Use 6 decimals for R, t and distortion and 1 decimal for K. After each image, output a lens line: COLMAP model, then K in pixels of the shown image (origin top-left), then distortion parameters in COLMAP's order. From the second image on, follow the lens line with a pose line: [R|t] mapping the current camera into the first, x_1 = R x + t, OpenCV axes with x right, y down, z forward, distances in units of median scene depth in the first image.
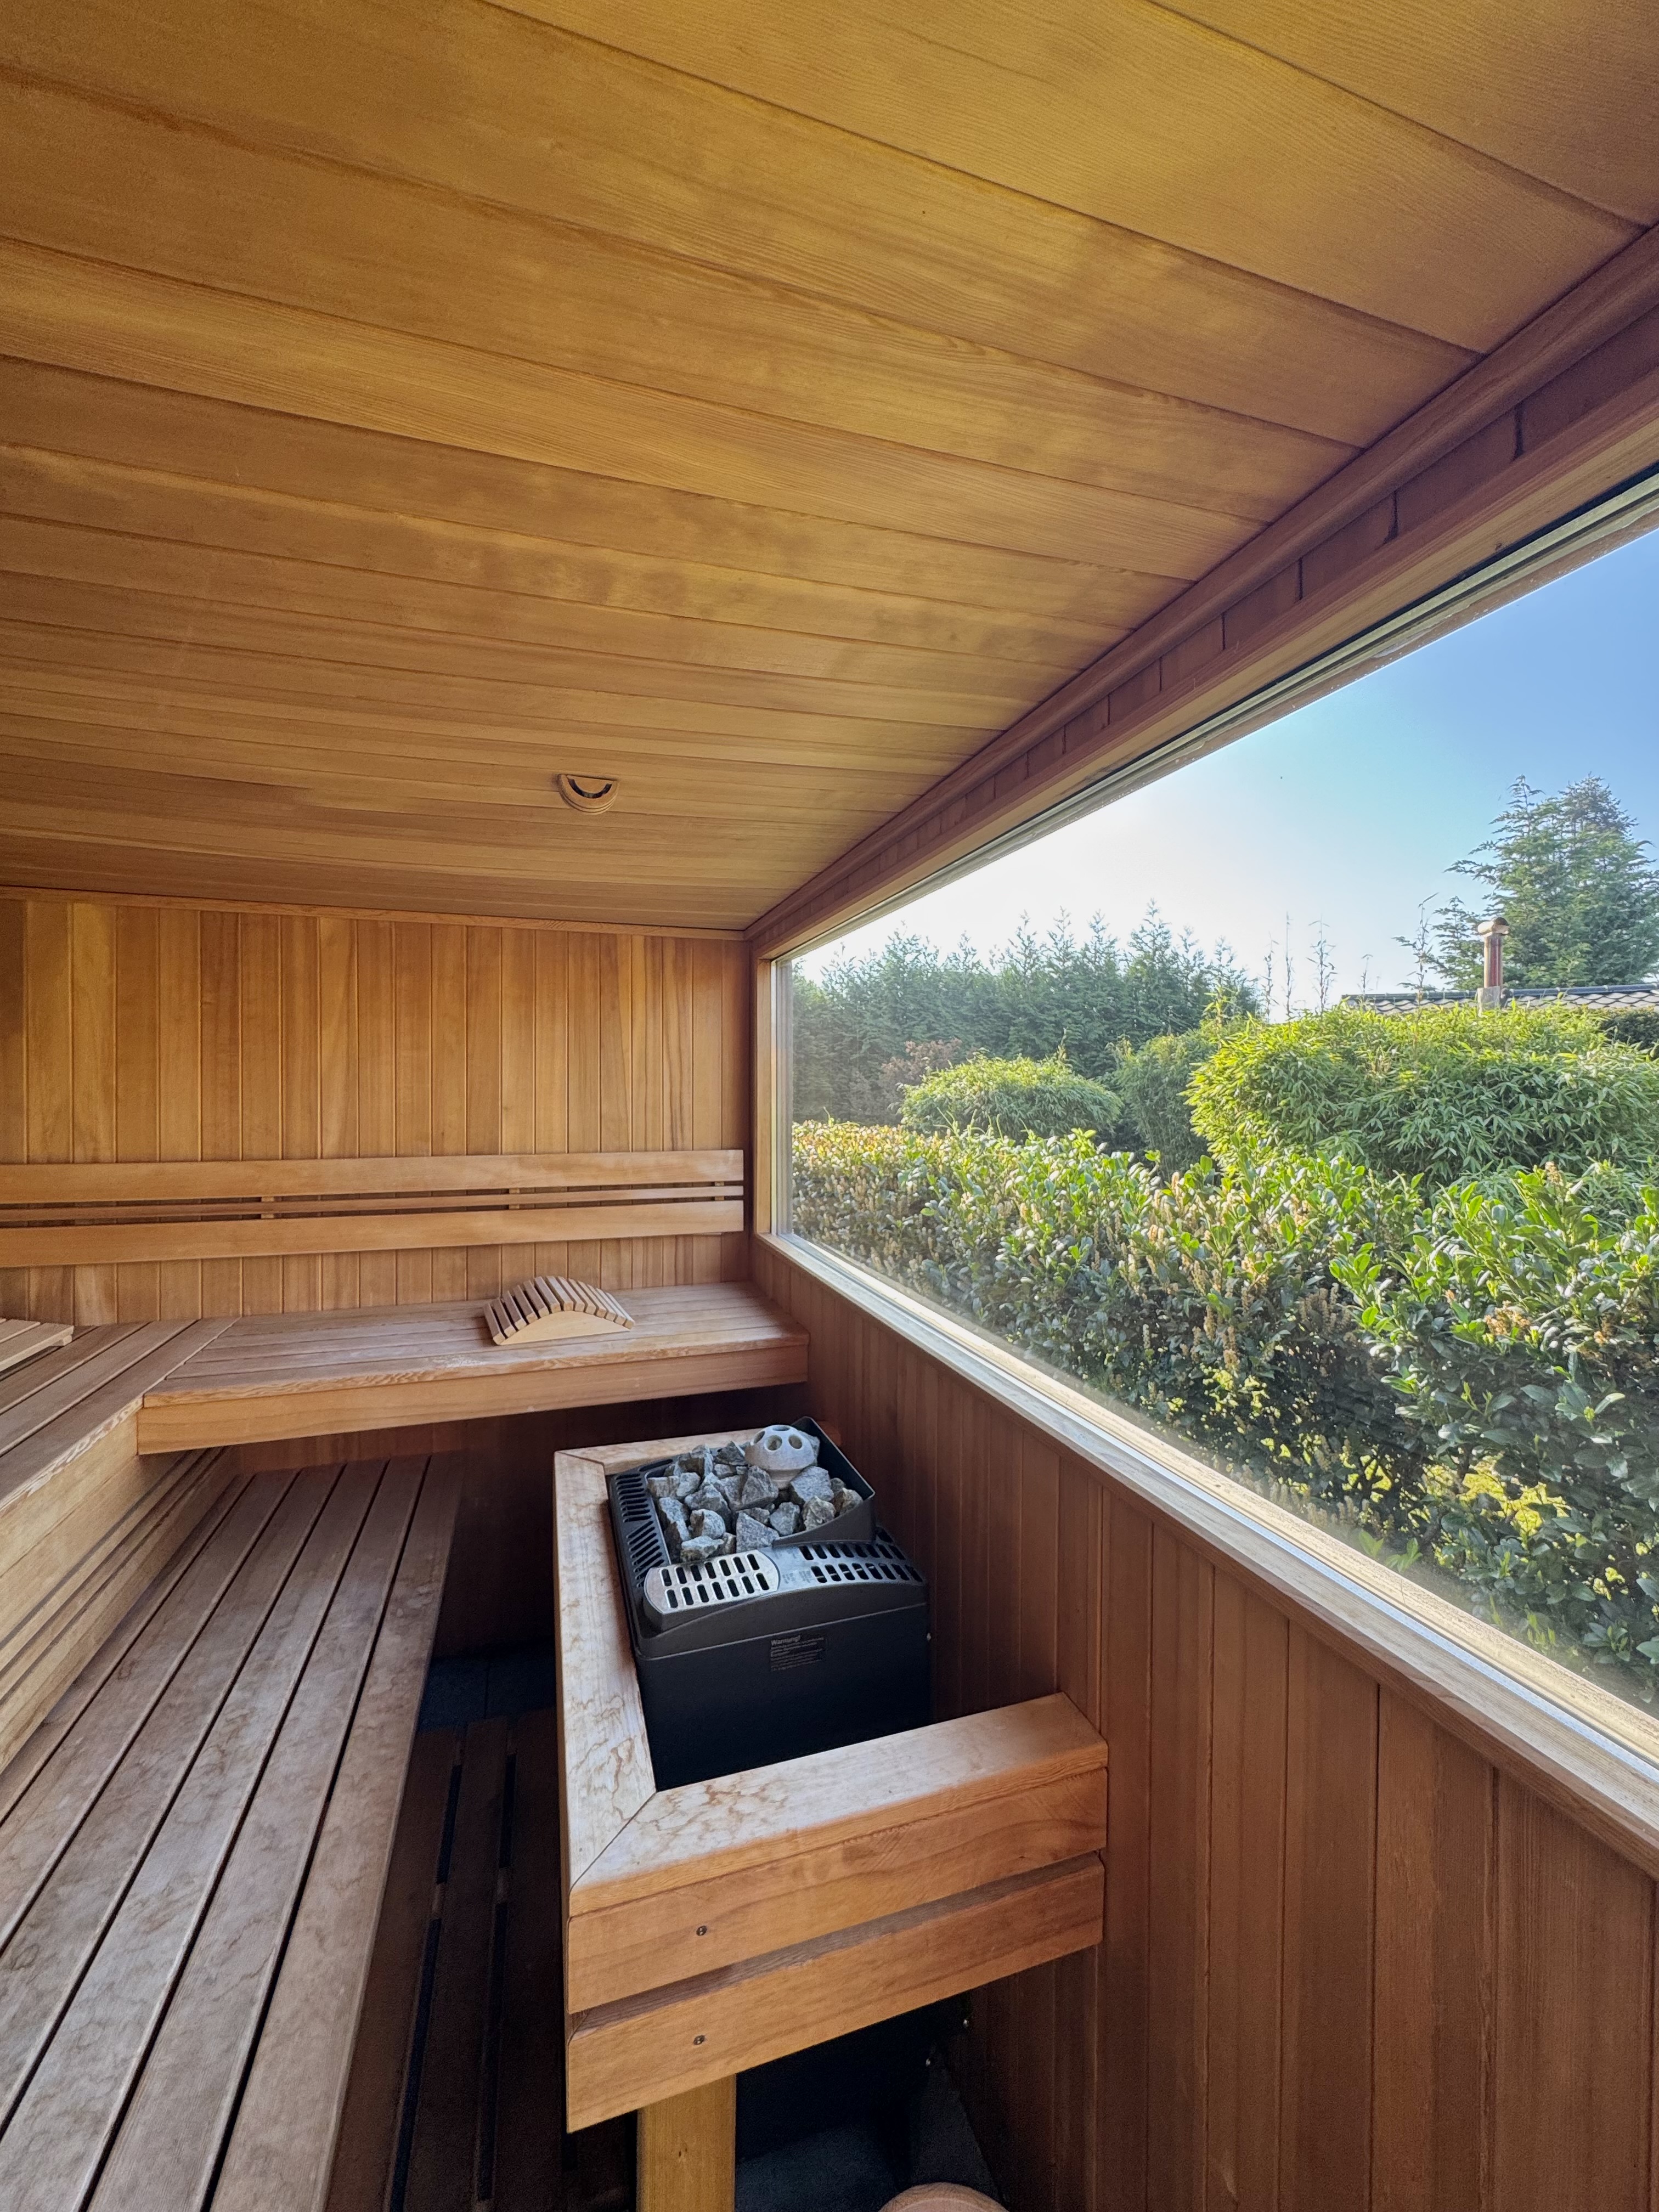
lens RADIAL K [[884.0, 0, 832.3], [0, 884.0, 1099.4], [0, 0, 1]] dist [-0.000647, -0.000457]
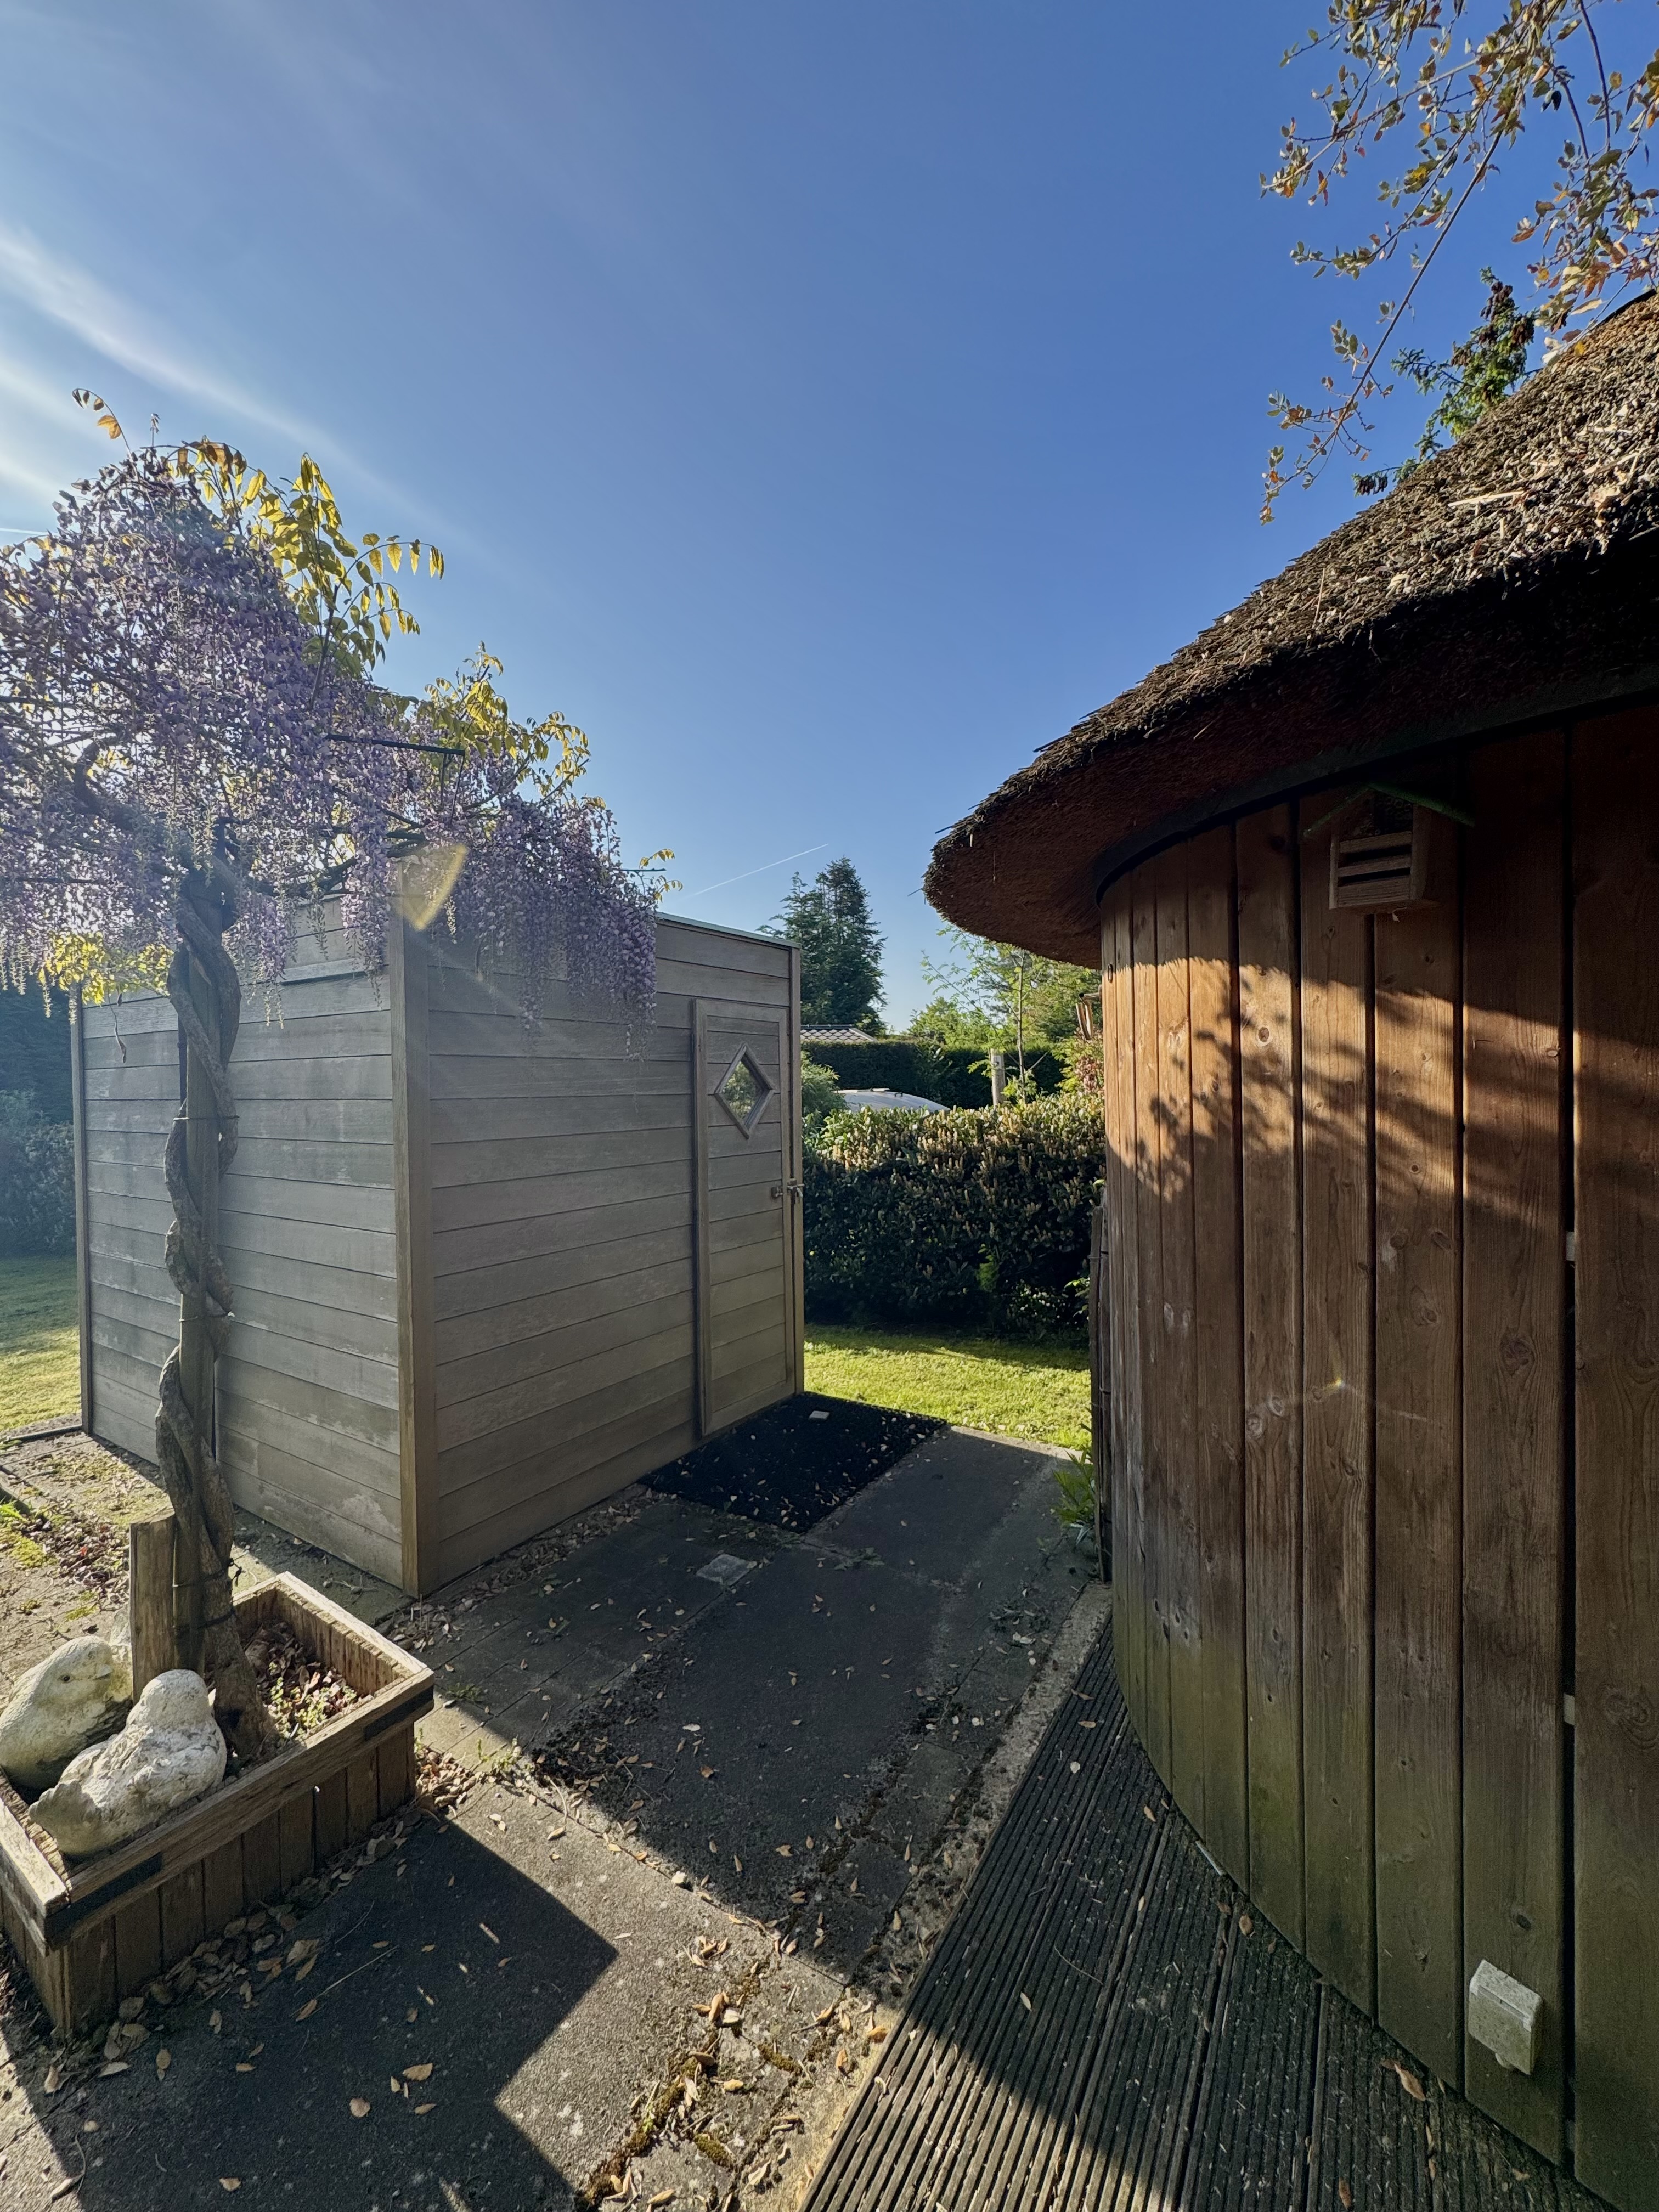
lens RADIAL K [[884.0, 0, 825.2], [0, 884.0, 1089.1], [0, 0, 1]] dist [-0.000647, -0.000457]
pose [[0.780265, -0.015690, 0.625252, -1.317277], [0.022423, 0.999744, -0.002895, 0.006139], [-0.625047, 0.016279, 0.780417, -2.106313]]
